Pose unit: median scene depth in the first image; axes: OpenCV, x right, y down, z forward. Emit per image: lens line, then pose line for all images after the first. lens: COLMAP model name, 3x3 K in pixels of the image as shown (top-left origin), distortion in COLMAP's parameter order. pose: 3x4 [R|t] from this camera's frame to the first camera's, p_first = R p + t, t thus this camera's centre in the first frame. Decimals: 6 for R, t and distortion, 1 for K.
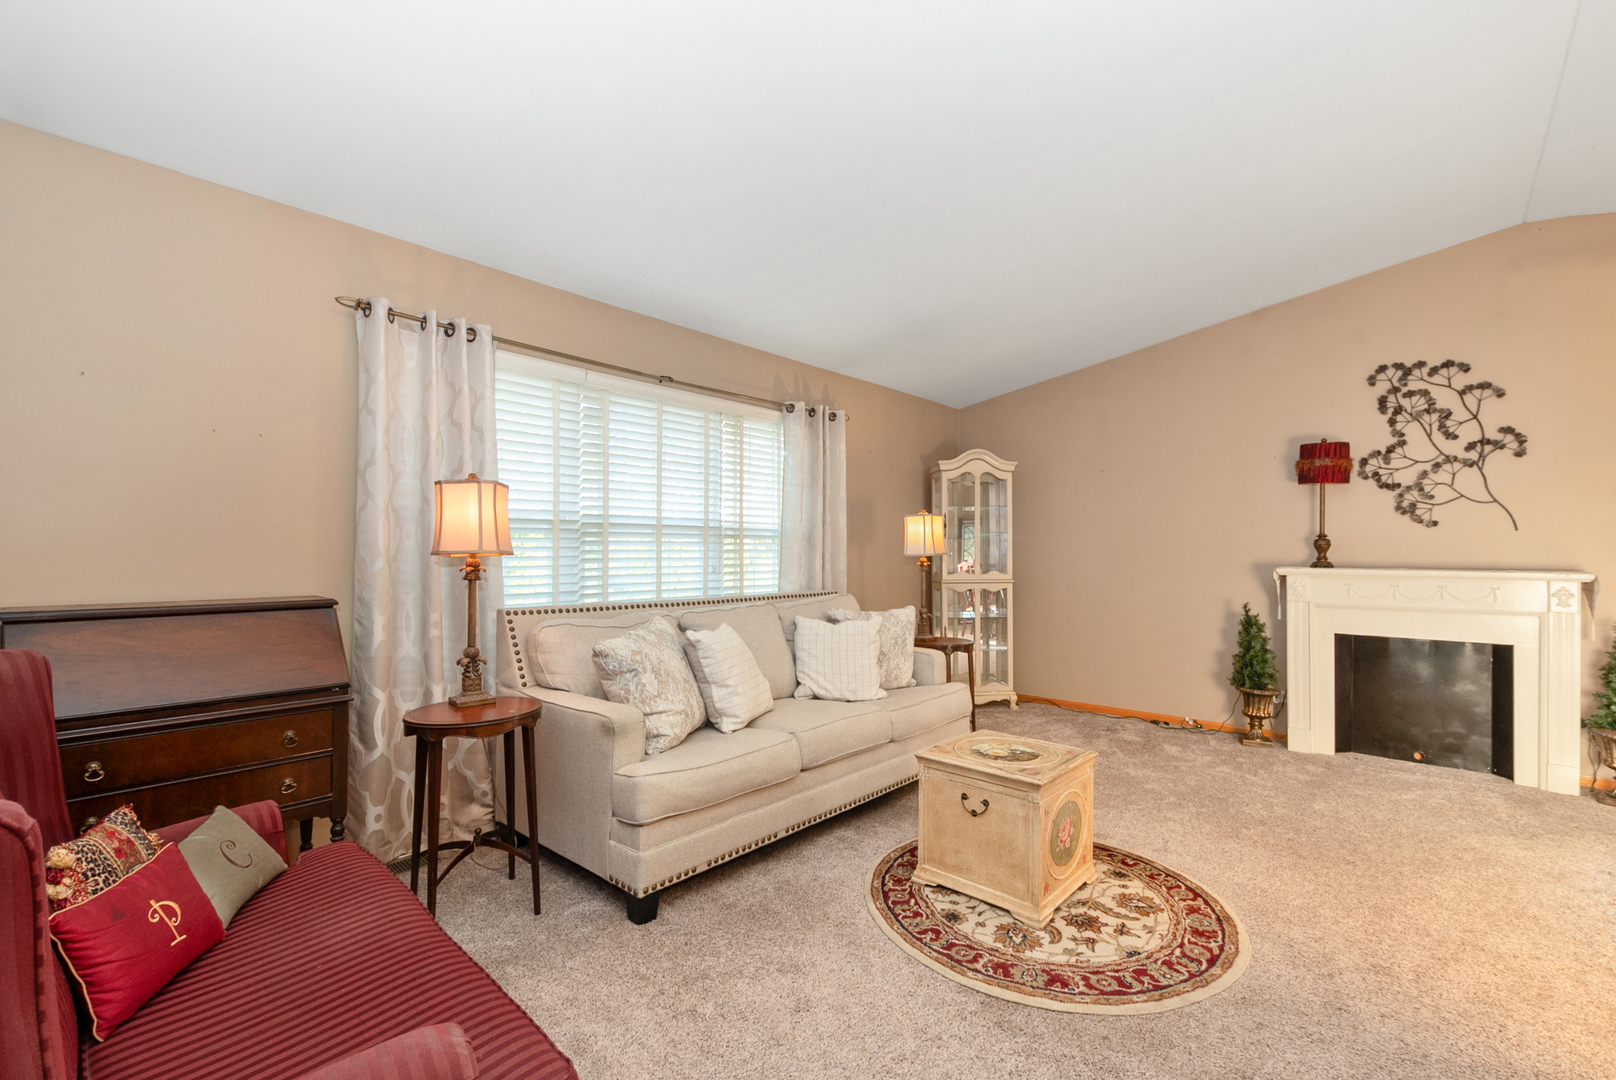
lens RADIAL K [[711.3, 0, 821.7], [0, 711.3, 544.3], [0, 0, 1]] dist [0.003404, -0.000017]
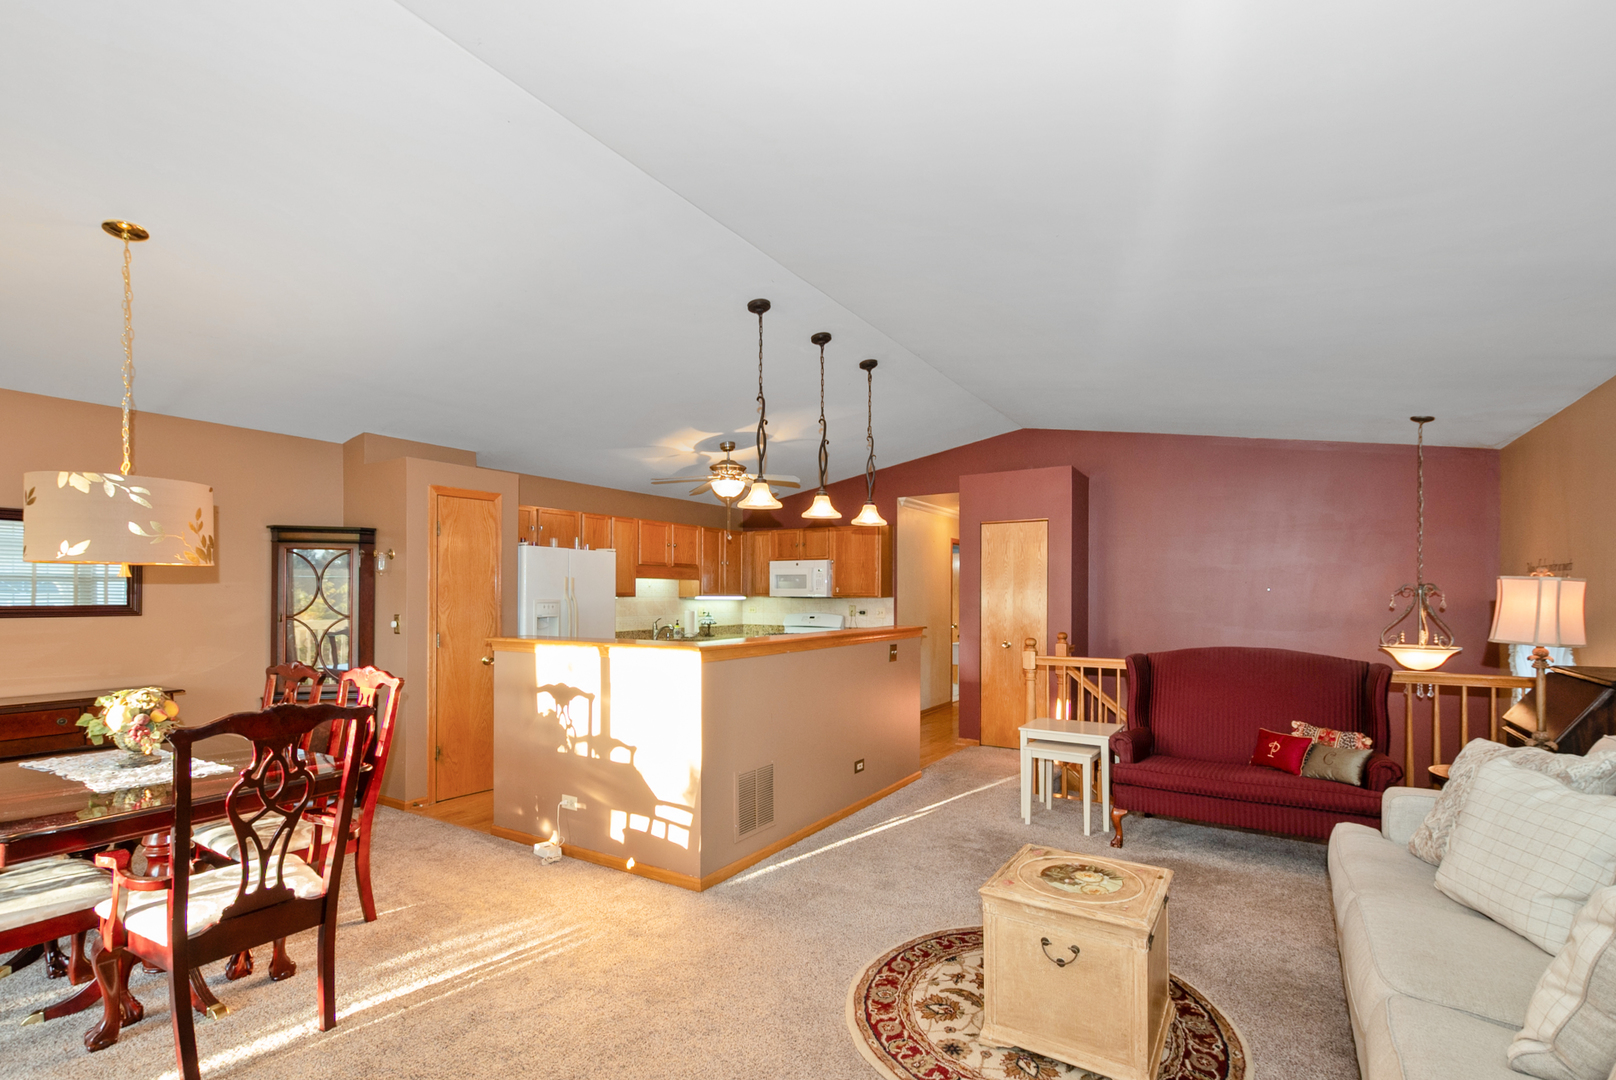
lens RADIAL K [[732.9, 0, 824.9], [0, 732.9, 594.9], [0, 0, 1]] dist [0.020848, 0.000024]
pose [[-0.986647, -0.006929, -0.162724, 0.456340], [-0.006015, 0.999963, -0.006106, -0.028864], [0.162760, -0.005046, -0.986653, 1.175344]]
